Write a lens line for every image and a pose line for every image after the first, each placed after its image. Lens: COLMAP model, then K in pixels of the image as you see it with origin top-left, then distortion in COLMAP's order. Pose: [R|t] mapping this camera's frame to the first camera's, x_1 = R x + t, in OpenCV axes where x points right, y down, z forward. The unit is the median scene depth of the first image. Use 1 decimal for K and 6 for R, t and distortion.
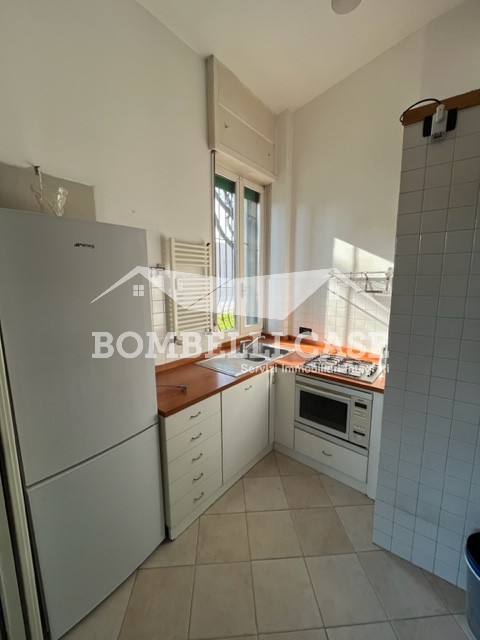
lens RADIAL K [[258.3, 0, 240.0], [0, 258.3, 320.0], [0, 0, 1]] dist [-0.001831, -0.000608]
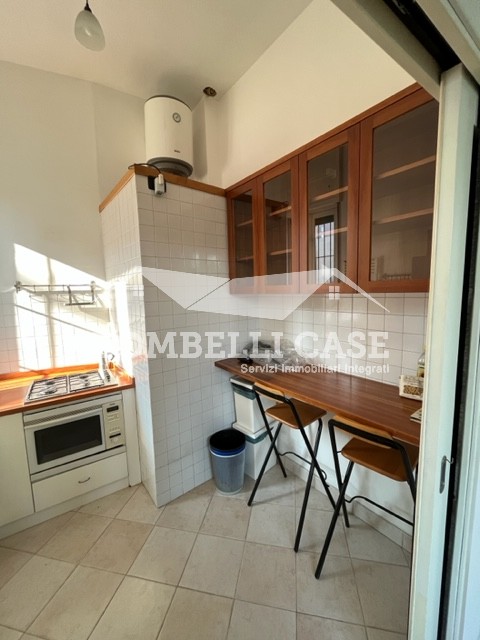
lens RADIAL K [[258.3, 0, 240.0], [0, 258.3, 320.0], [0, 0, 1]] dist [-0.001831, -0.000608]
pose [[0.263839, -0.114722, 0.957720, -0.338387], [0.167821, 0.983218, 0.071544, -0.016082], [-0.949855, 0.141849, 0.278663, 0.139405]]
